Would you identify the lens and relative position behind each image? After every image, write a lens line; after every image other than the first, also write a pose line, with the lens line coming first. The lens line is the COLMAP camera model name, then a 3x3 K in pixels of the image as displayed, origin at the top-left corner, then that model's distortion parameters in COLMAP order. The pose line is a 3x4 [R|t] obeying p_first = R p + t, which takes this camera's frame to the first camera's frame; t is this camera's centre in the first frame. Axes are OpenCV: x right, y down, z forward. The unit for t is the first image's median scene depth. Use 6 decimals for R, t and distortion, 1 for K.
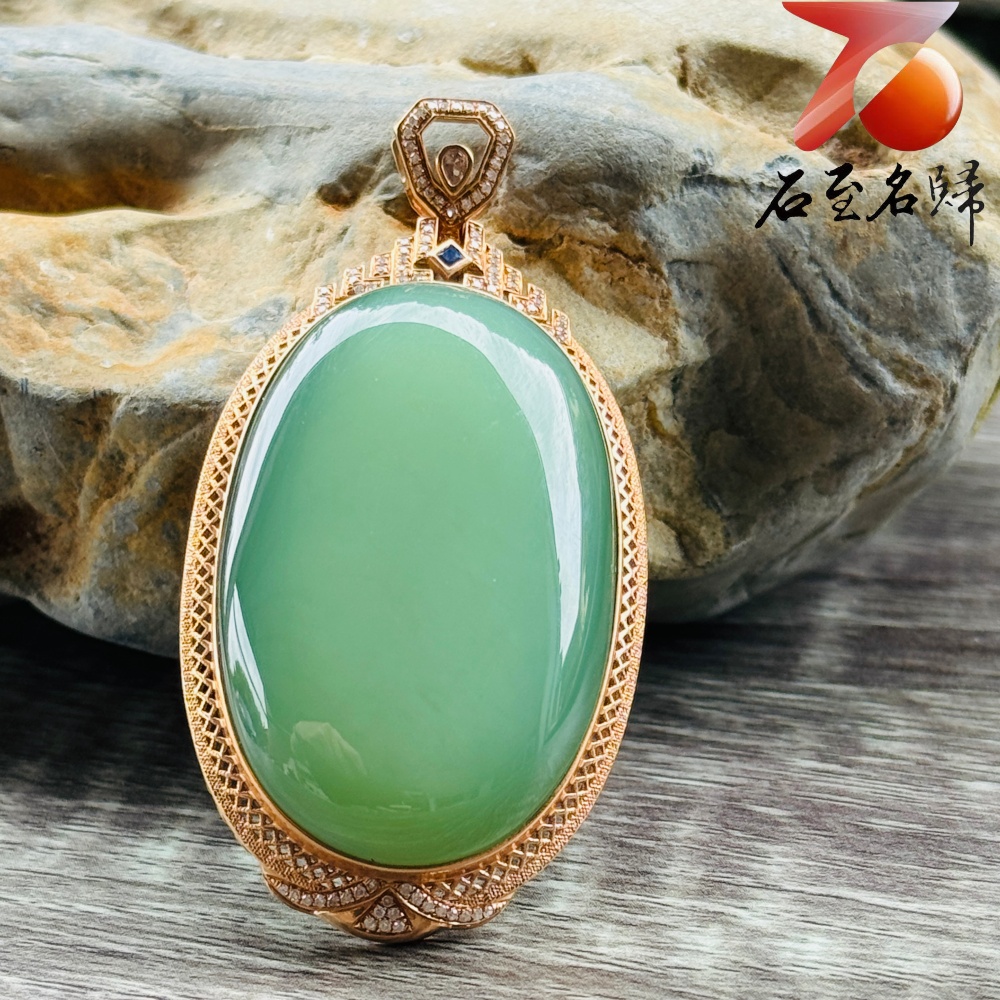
lens RADIAL K [[3179.4, 0, 513.2], [0, 3179.4, 513.7], [0, 0, 1]] dist [0.115299, -0.174721]
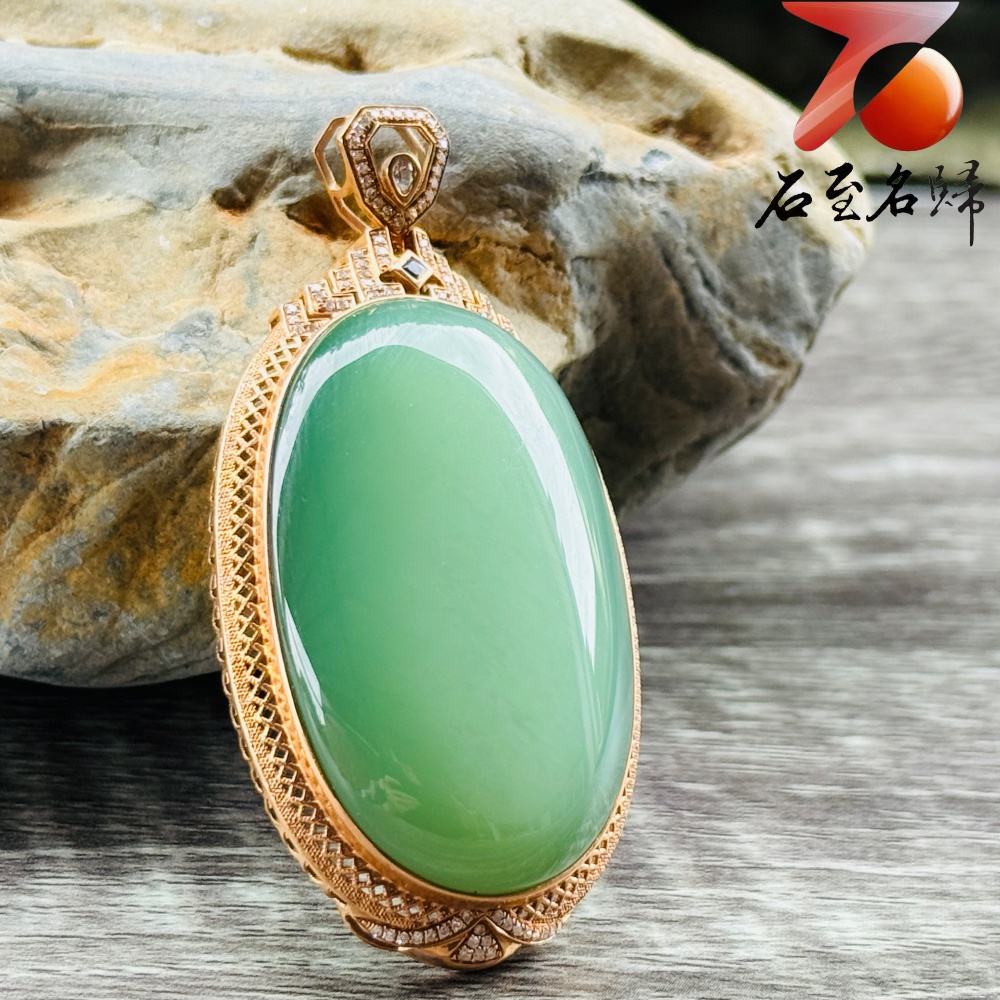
lens RADIAL K [[3190.3, 0, 502.8], [0, 3190.3, 462.6], [0, 0, 1]] dist [0.089834, 0.173937]
pose [[0.915135, -0.064013, 0.398033, -0.381332], [0.045252, 0.997384, 0.056361, -0.073001], [-0.400600, -0.033566, 0.915638, 0.074862]]
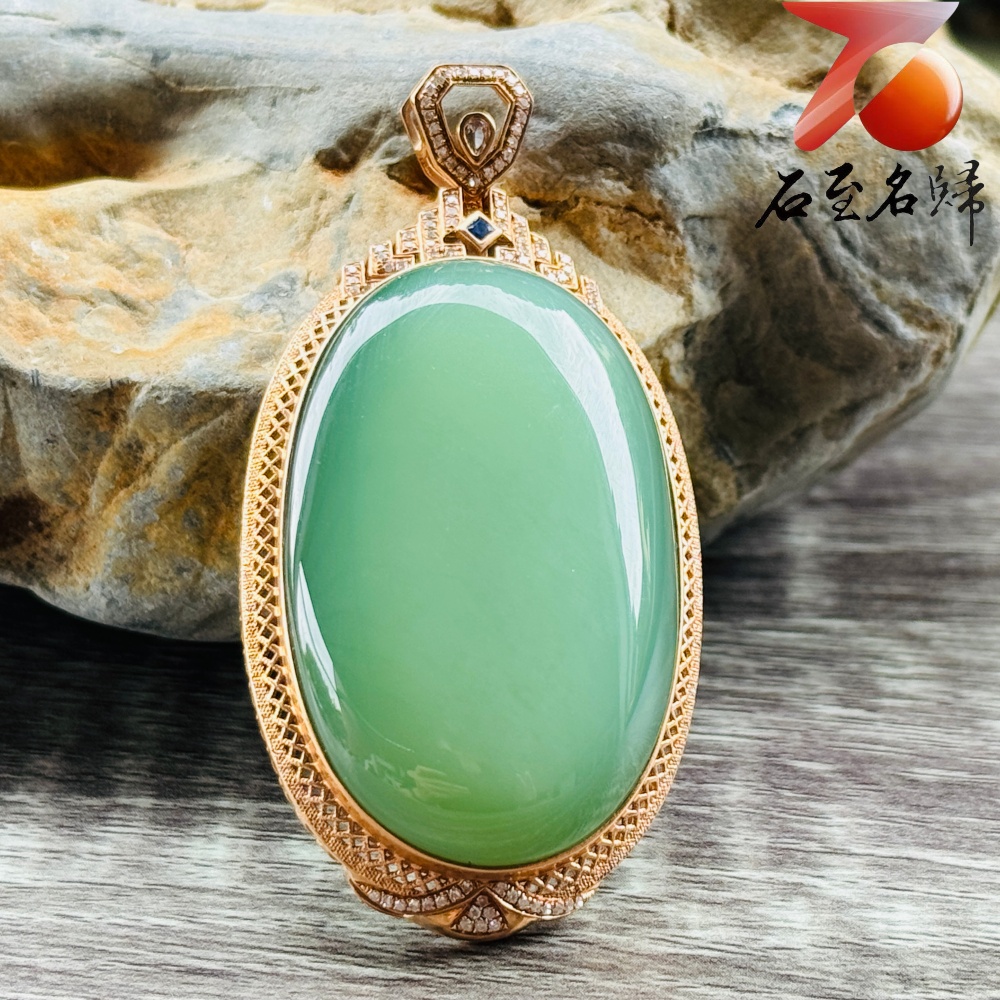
lens RADIAL K [[3190.3, 0, 502.8], [0, 3190.3, 462.6], [0, 0, 1]] dist [0.089834, 0.173937]
pose [[0.990279, -0.052520, 0.128795, -0.138511], [0.044984, 0.997140, 0.060739, -0.066485], [-0.131617, -0.054355, 0.989809, 0.023560]]
